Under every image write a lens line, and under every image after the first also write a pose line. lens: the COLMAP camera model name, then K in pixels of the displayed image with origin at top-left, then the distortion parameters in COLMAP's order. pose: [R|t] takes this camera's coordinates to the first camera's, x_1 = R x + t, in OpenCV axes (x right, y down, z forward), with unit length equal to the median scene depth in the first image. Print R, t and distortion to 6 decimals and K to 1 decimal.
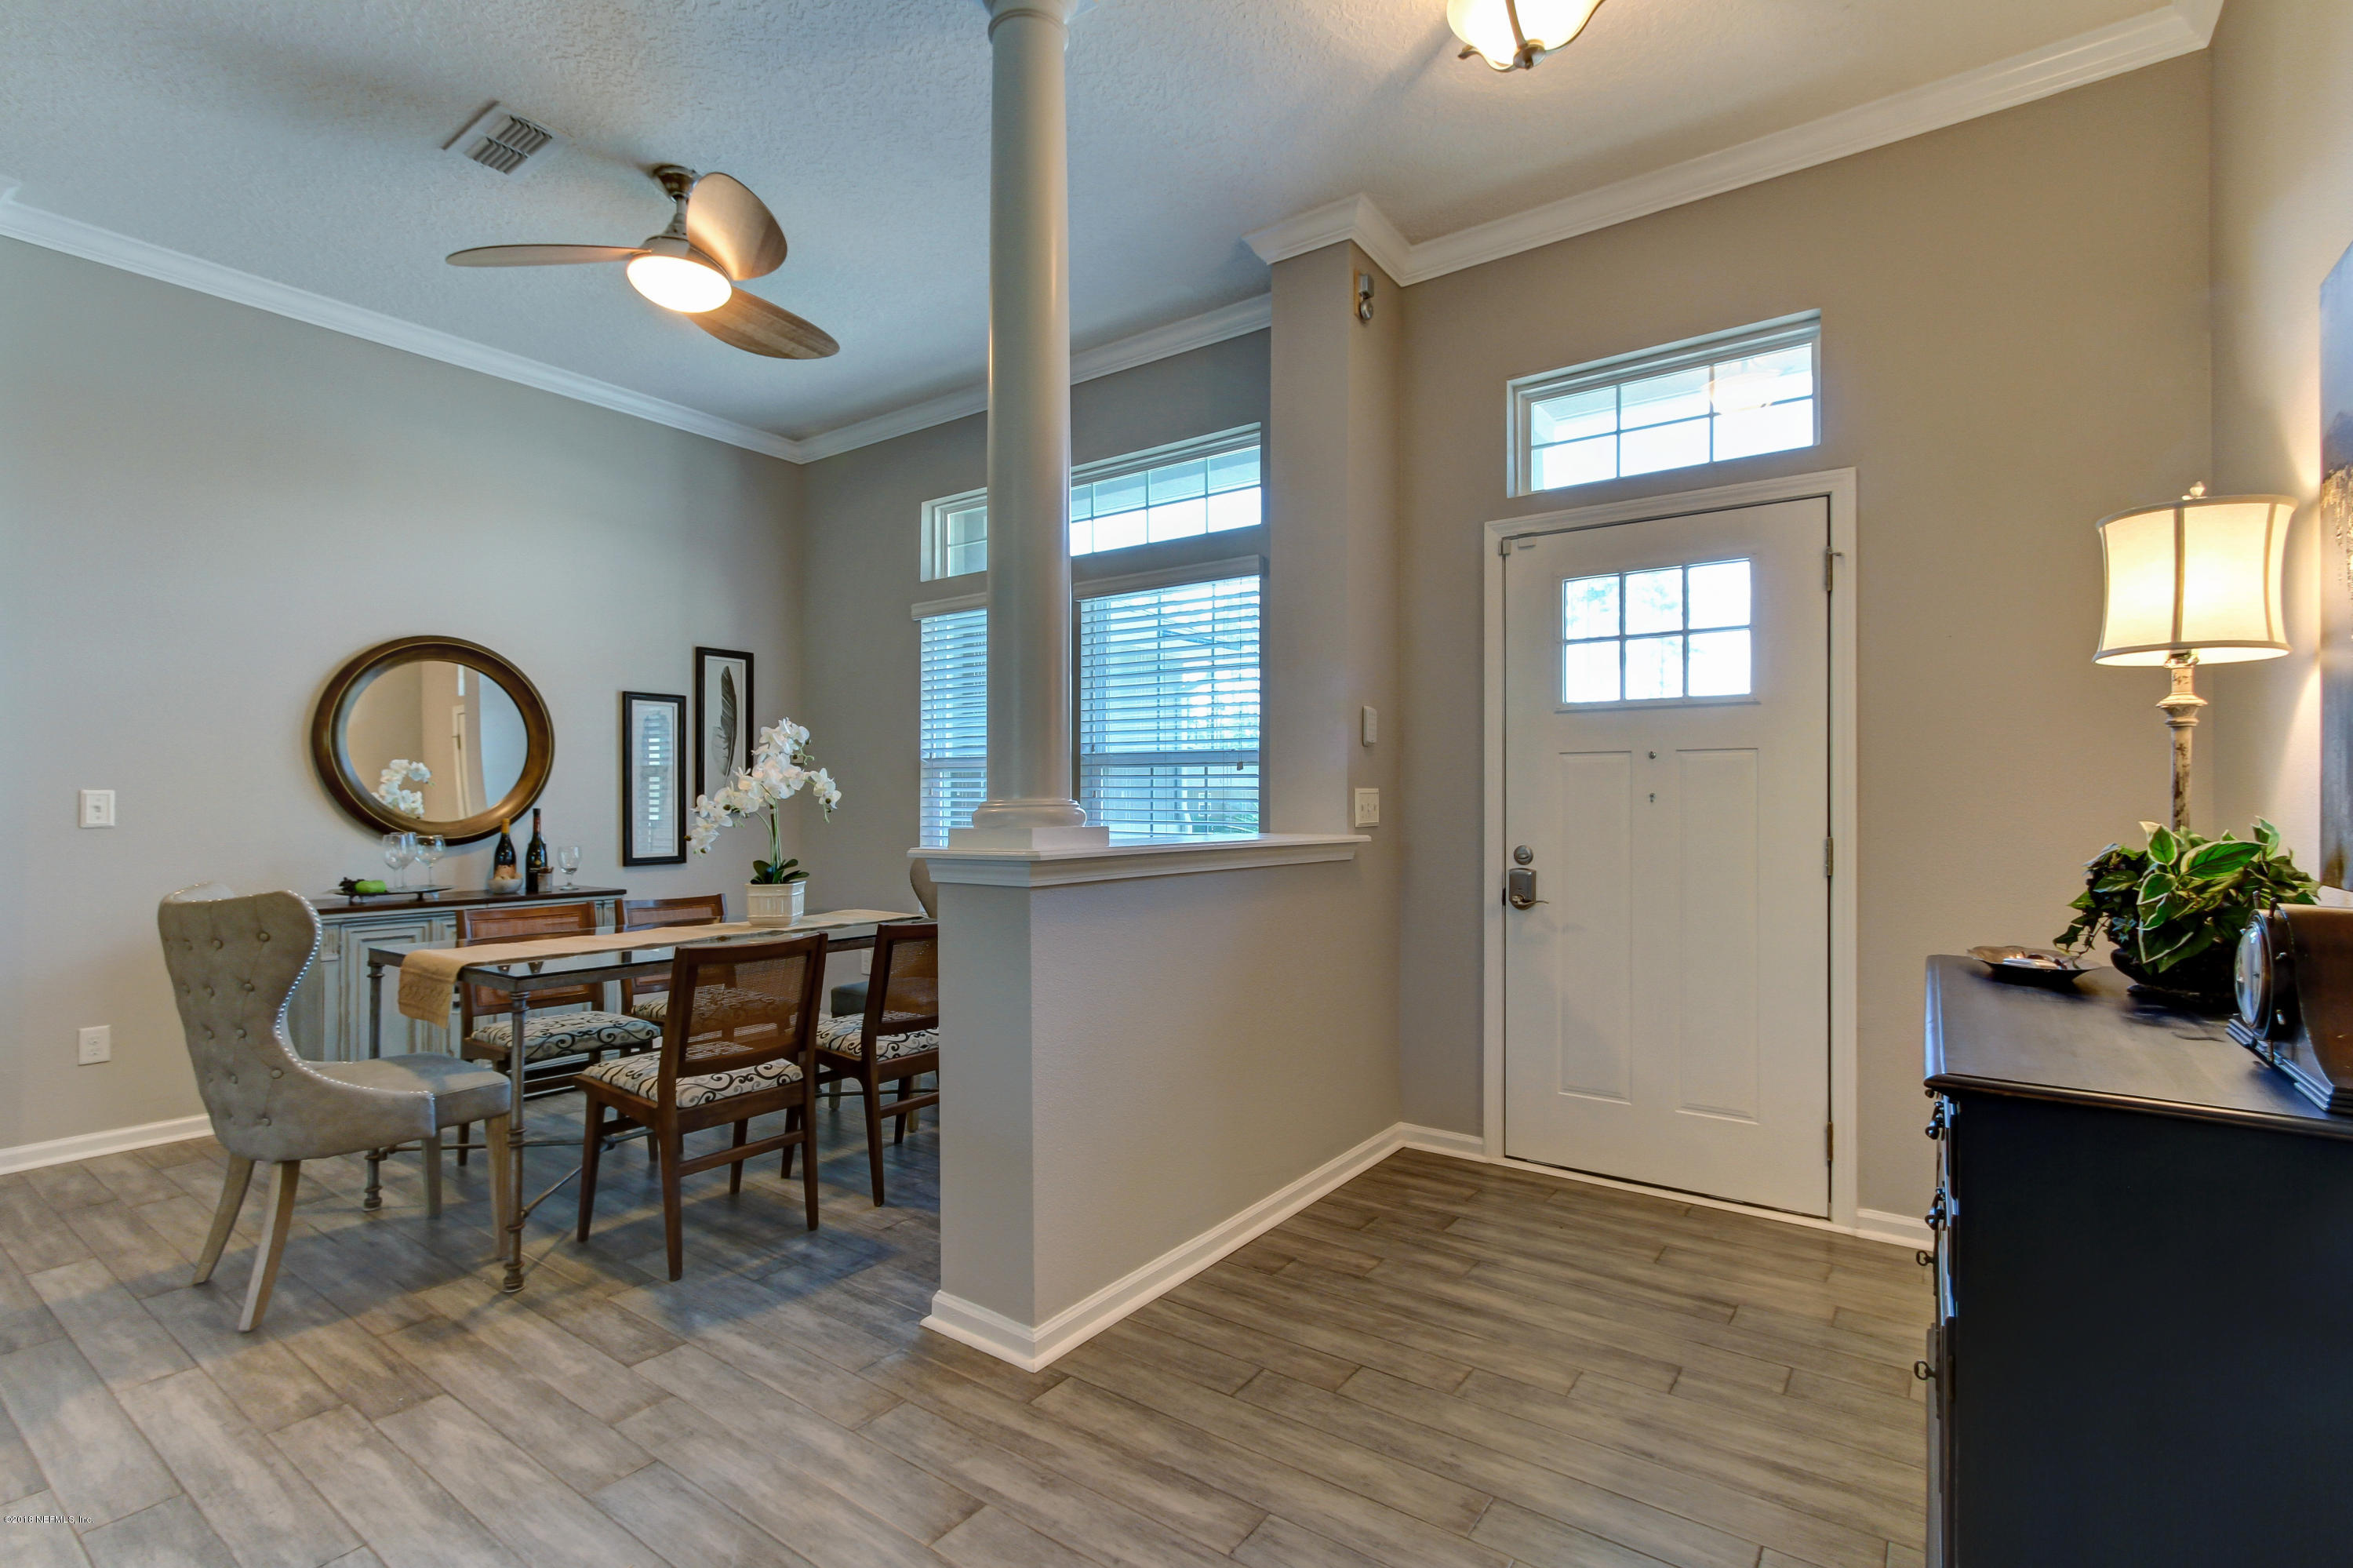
lens RADIAL K [[1093.6, 0, 1162.0], [0, 1093.6, 789.6], [0, 0, 1]] dist [0.001145, 0.001359]
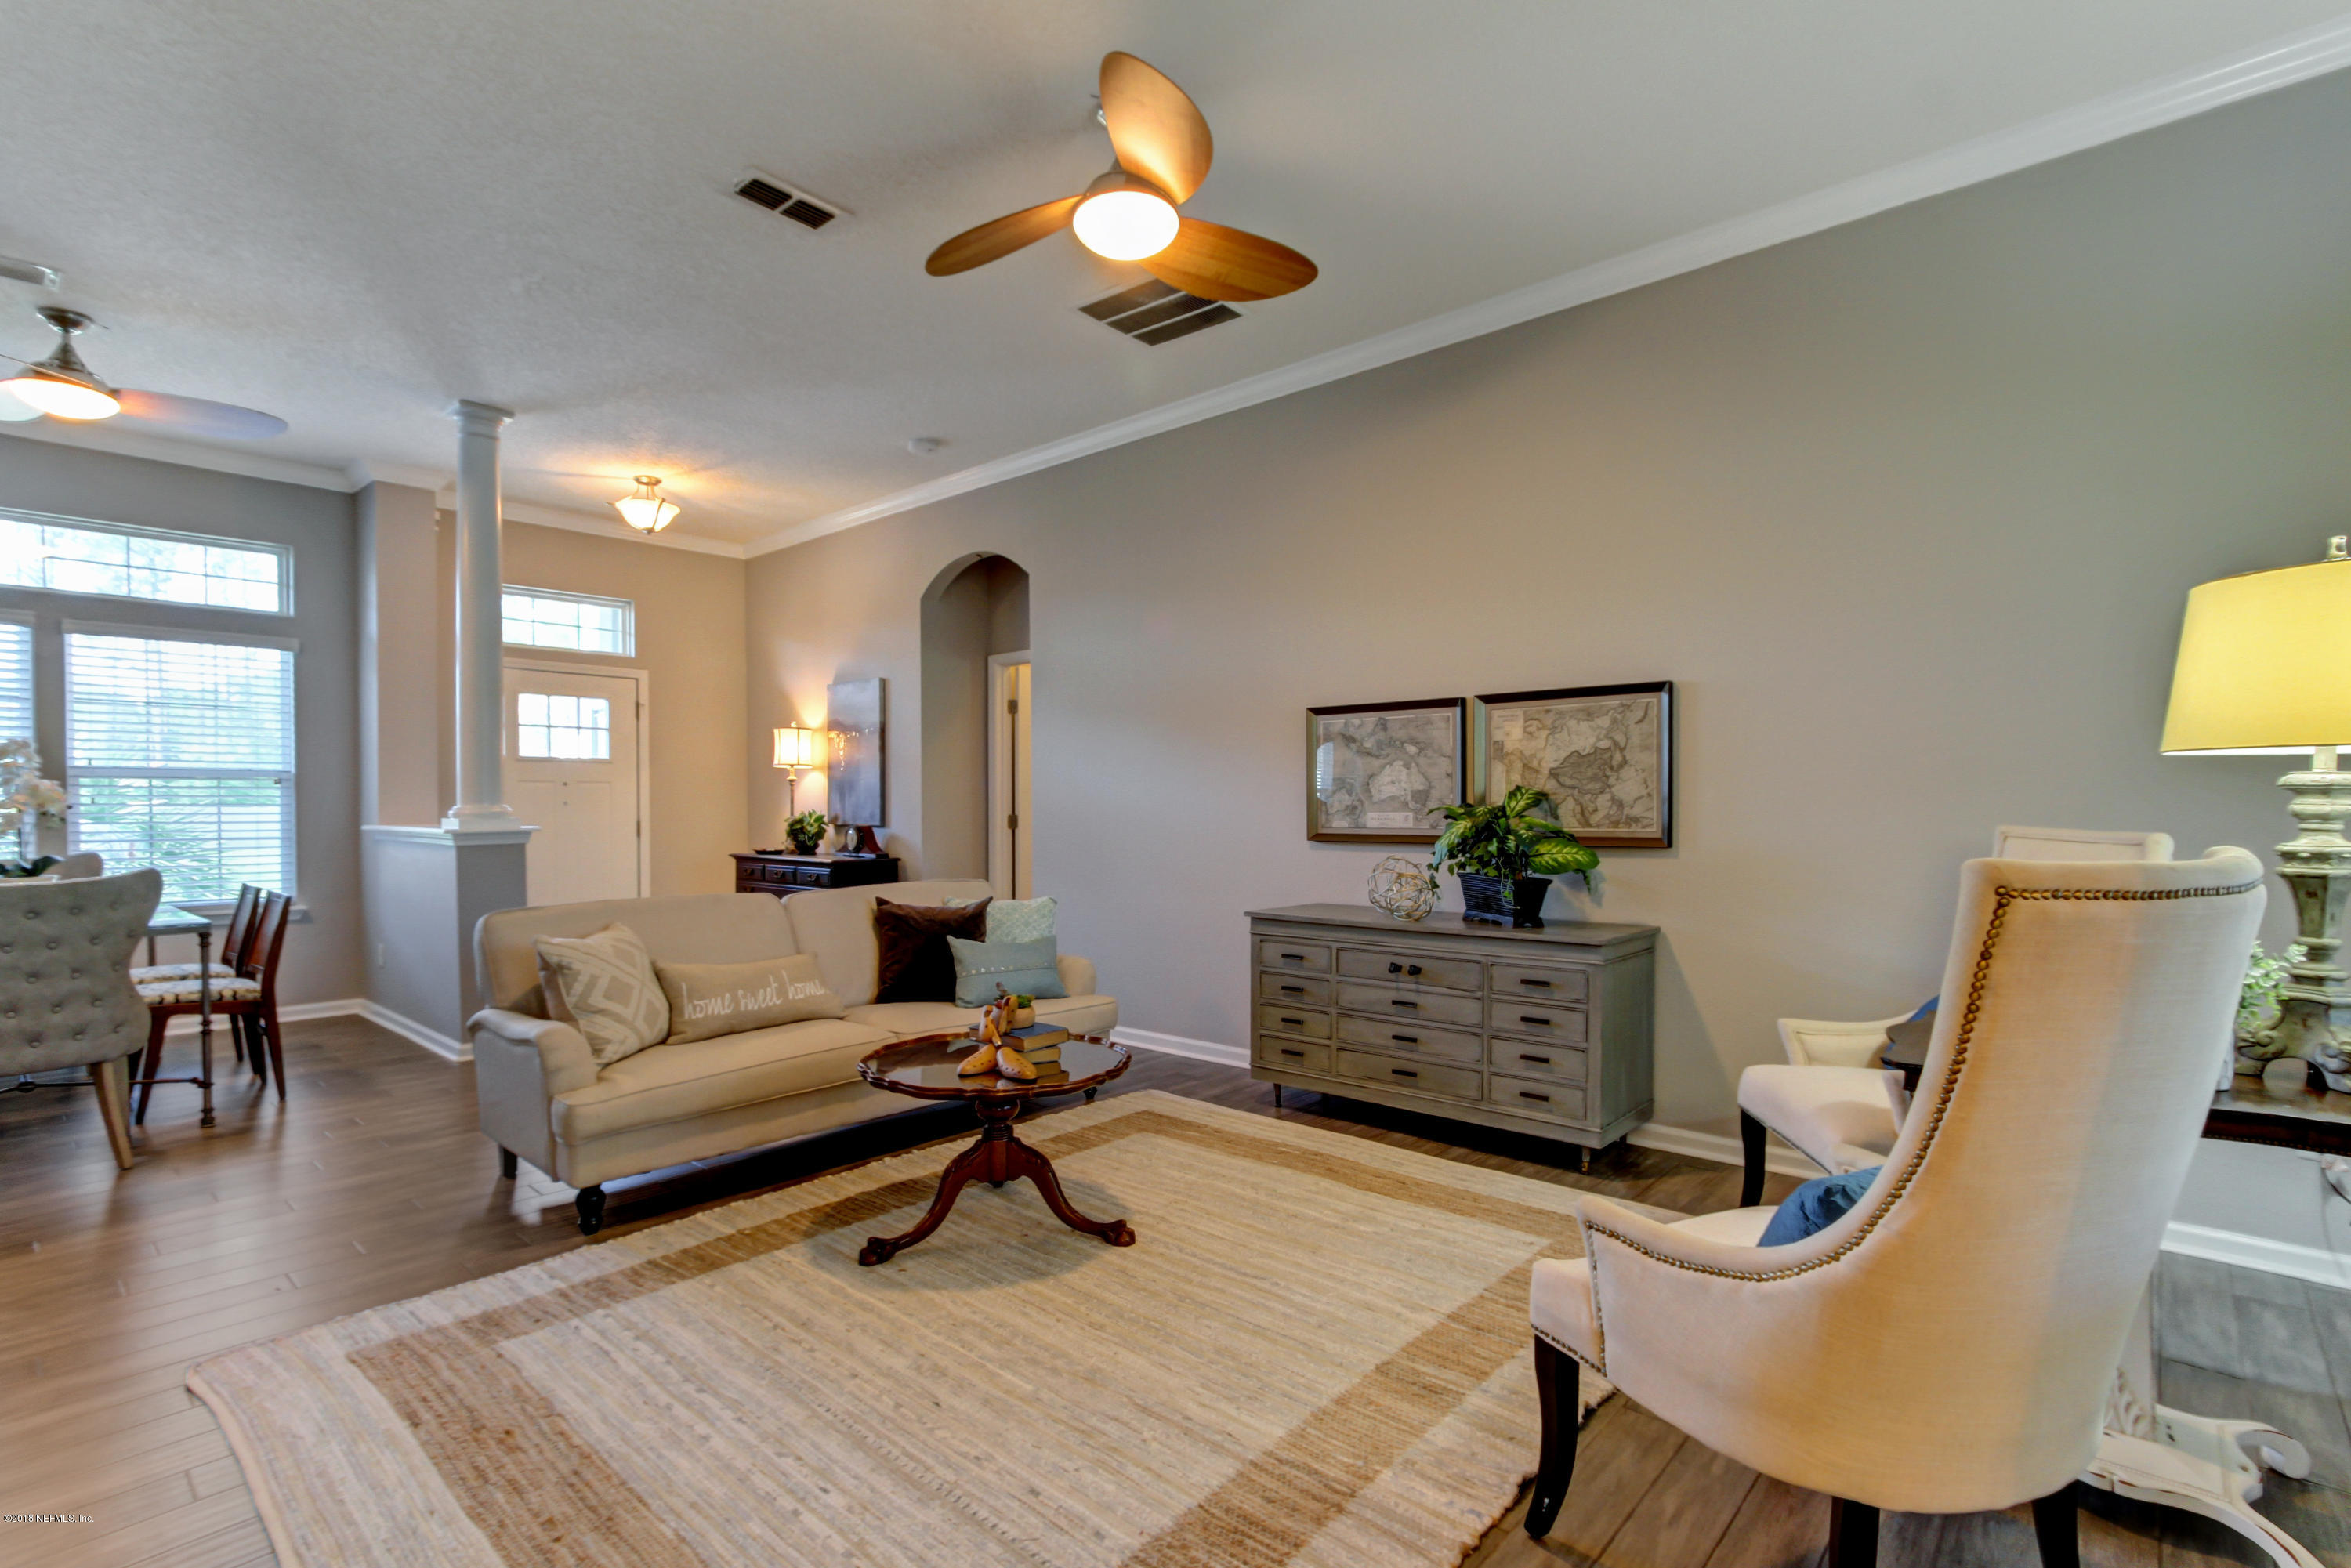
lens RADIAL K [[1104.5, 0, 1176.5], [0, 1104.5, 824.2], [0, 0, 1]] dist [0.000351, 0.000711]
pose [[0.098148, -0.020375, 0.994963, -1.245889], [-0.008975, 0.999732, 0.021358, -0.007029], [-0.995131, -0.011026, 0.097939, -0.316441]]
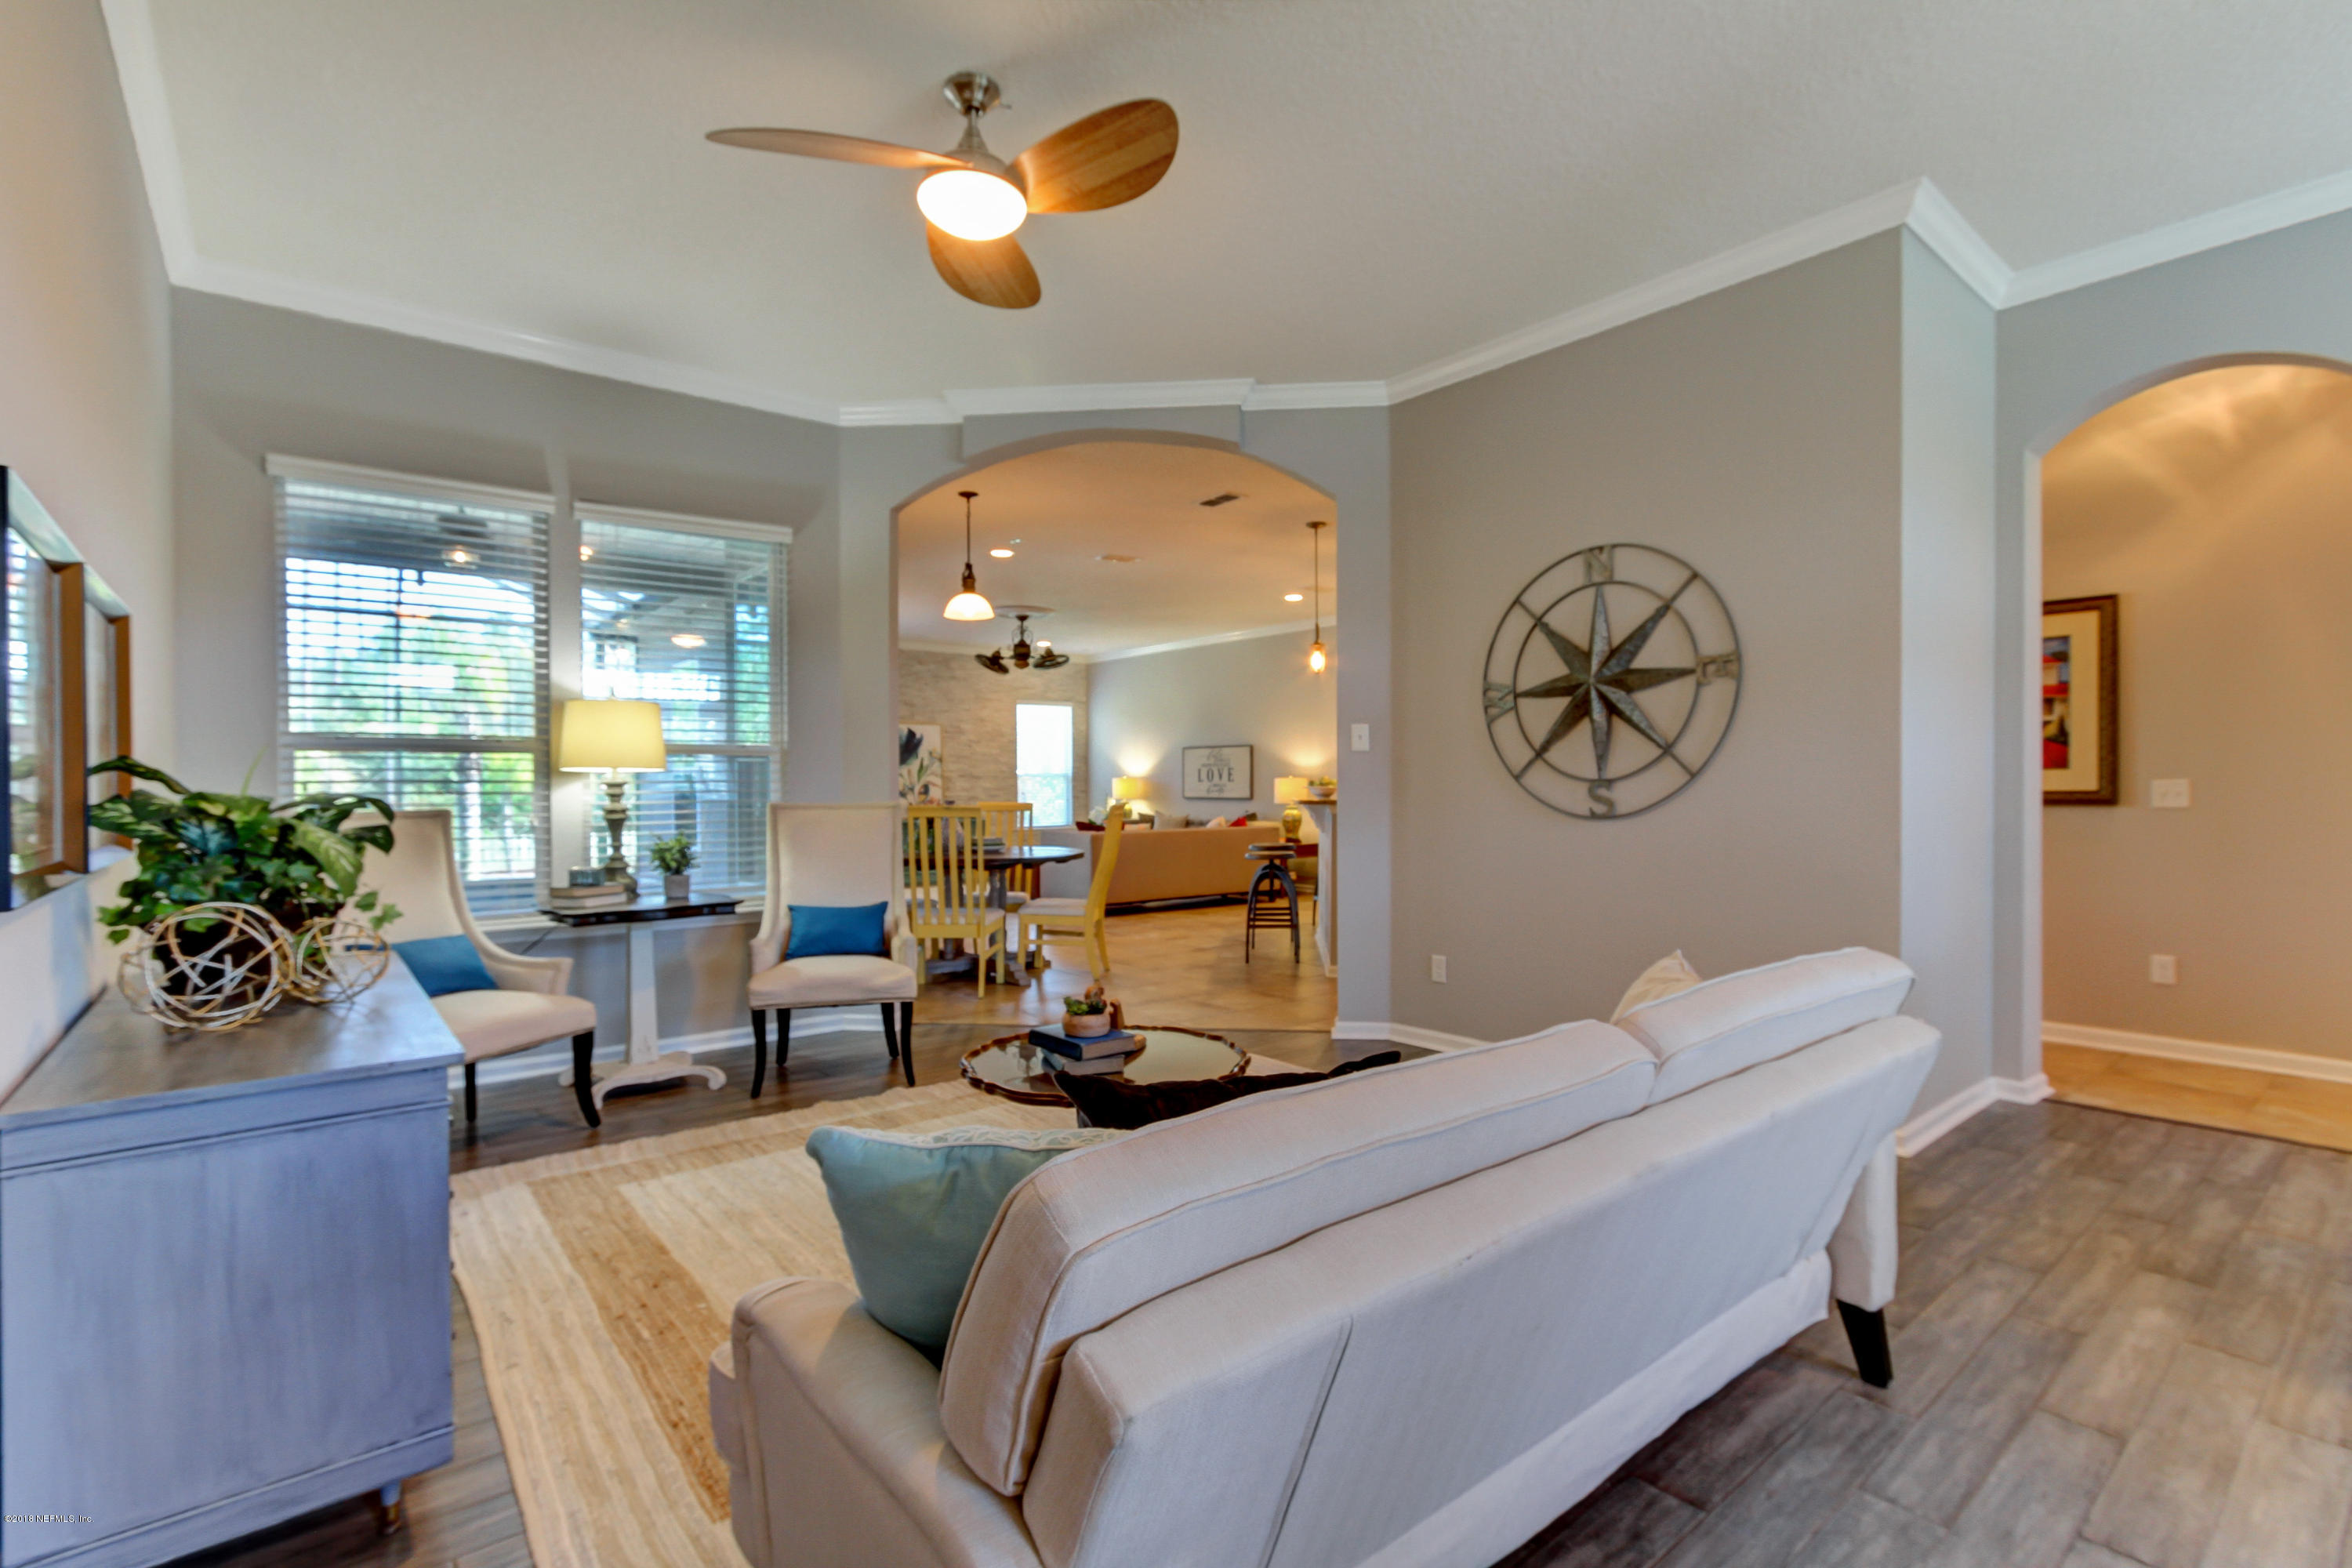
lens RADIAL K [[1085.2, 0, 1166.5], [0, 1085.2, 794.2], [0, 0, 1]] dist [-0.002575, 0.001269]
pose [[-0.255507, 0.003351, -0.966801, 0.110273], [0.015143, 0.999885, -0.000536, 0.002624], [0.966689, -0.014777, -0.255529, 0.083343]]
